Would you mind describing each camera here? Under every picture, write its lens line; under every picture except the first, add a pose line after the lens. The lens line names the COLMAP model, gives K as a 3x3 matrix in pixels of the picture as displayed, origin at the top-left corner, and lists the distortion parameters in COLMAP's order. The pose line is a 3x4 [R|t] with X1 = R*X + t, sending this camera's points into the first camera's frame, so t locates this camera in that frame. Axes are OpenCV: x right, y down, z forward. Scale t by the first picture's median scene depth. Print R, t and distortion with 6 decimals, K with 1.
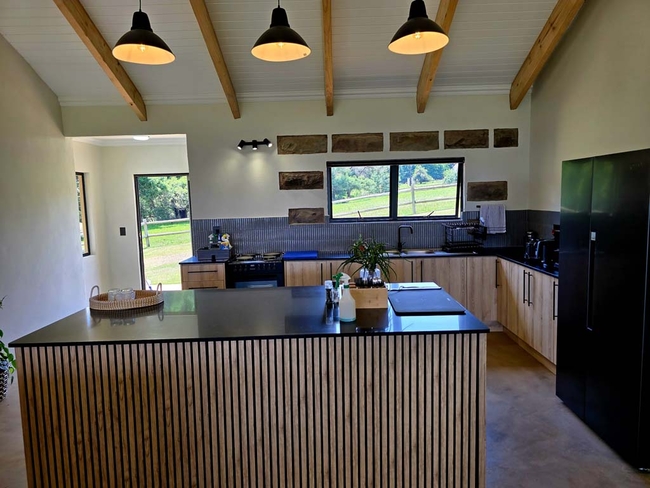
lens RADIAL K [[444.3, 0, 327.3], [0, 444.3, 247.6], [0, 0, 1]] dist [0.022695, -0.005150]
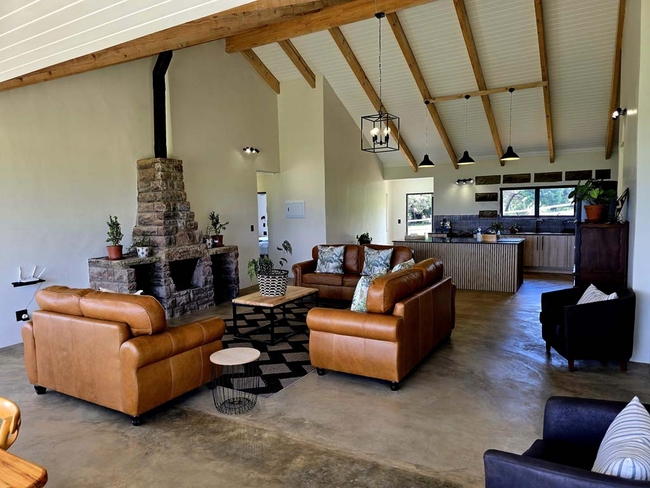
lens RADIAL K [[444.3, 0, 327.3], [0, 444.3, 247.6], [0, 0, 1]] dist [0.022695, -0.005150]
pose [[0.873153, 0.054101, -0.484434, 0.317121], [-0.059947, 0.998196, 0.003429, 0.123615], [0.483746, 0.026046, 0.874821, -1.191805]]
